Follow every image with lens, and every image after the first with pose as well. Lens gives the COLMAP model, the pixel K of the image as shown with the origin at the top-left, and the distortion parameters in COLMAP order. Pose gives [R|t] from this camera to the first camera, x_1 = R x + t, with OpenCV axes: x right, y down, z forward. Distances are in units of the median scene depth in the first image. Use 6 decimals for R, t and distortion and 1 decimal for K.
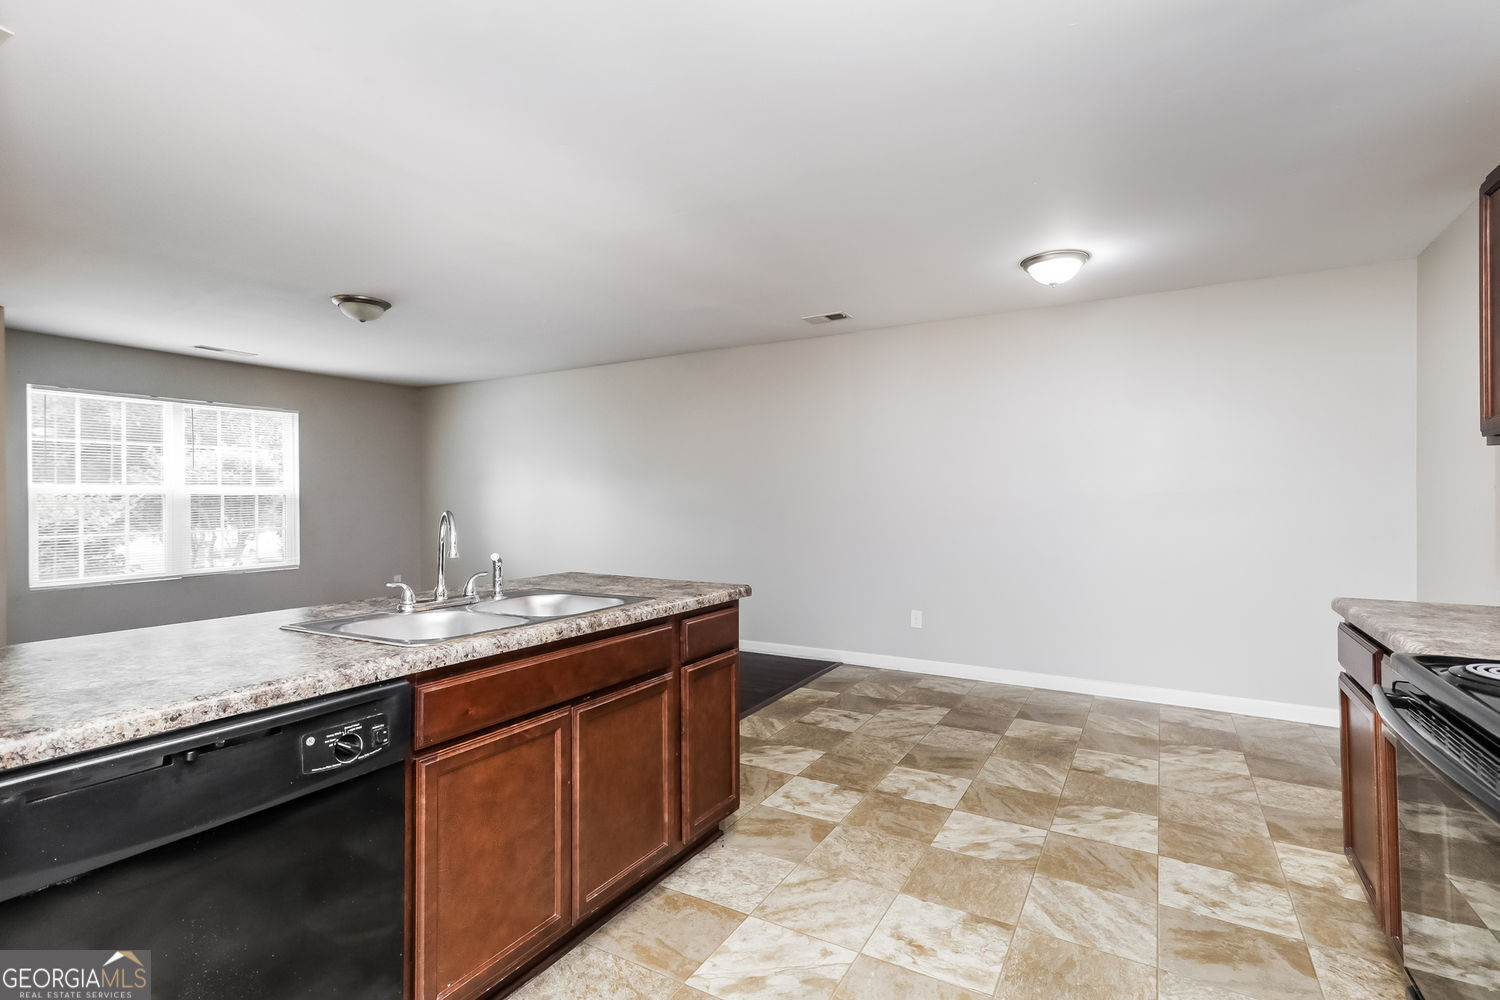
lens RADIAL K [[718.5, 0, 742.8], [0, 718.5, 495.7], [0, 0, 1]] dist [0.027438, 0.000118]
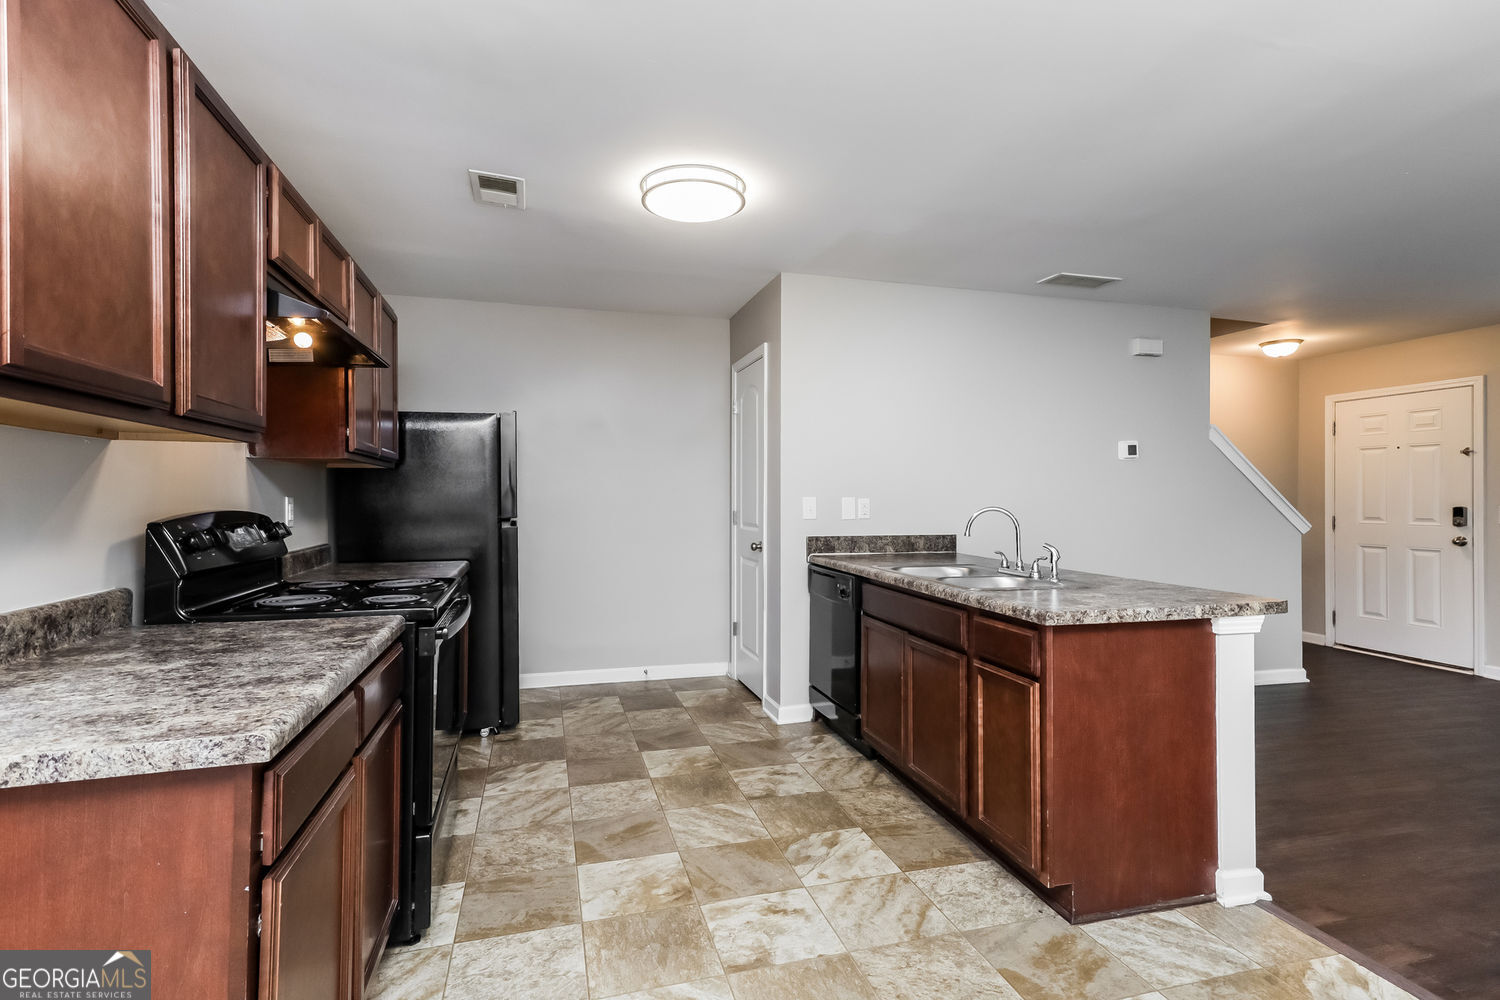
lens RADIAL K [[718.5, 0, 747.6], [0, 718.5, 499.4], [0, 0, 1]] dist [0.027438, 0.000118]
pose [[-0.698335, -0.004046, -0.715759, 0.916071], [0.000128, 0.999983, -0.005777, 0.009206], [0.715771, -0.004126, -0.698323, 1.508208]]
